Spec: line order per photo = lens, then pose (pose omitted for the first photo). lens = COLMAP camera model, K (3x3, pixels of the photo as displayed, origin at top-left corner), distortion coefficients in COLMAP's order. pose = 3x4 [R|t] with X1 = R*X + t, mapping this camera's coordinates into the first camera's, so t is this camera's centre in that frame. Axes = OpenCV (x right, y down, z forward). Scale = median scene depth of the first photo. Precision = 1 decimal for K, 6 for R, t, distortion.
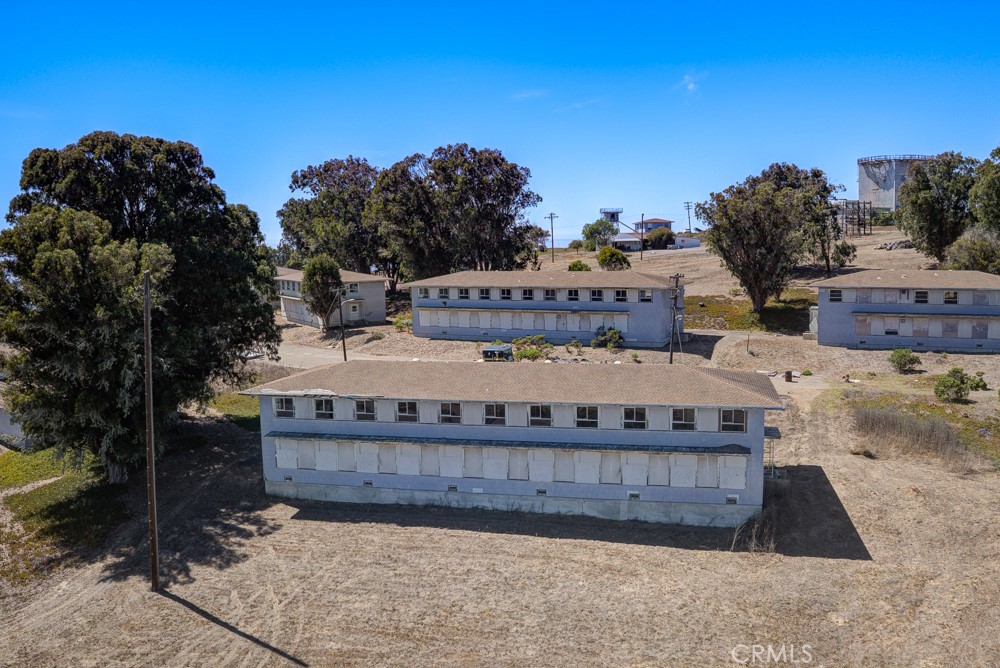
lens RADIAL K [[832.4, 0, 504.9], [0, 832.4, 330.3], [0, 0, 1]] dist [-0.098748, -0.027879]
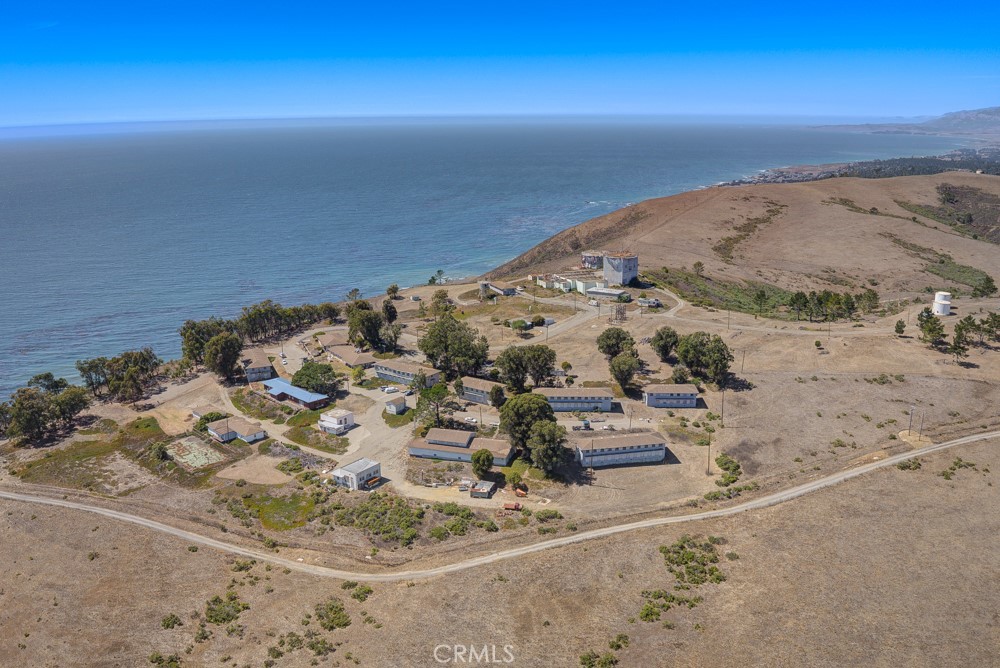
lens RADIAL K [[832.4, 0, 501.9], [0, 832.4, 329.1], [0, 0, 1]] dist [-0.098748, -0.027879]
pose [[0.916218, -0.092892, 0.389764, -2.148685], [0.036850, 0.988167, 0.148887, -1.169229], [-0.398983, -0.122050, 0.908800, -2.785548]]
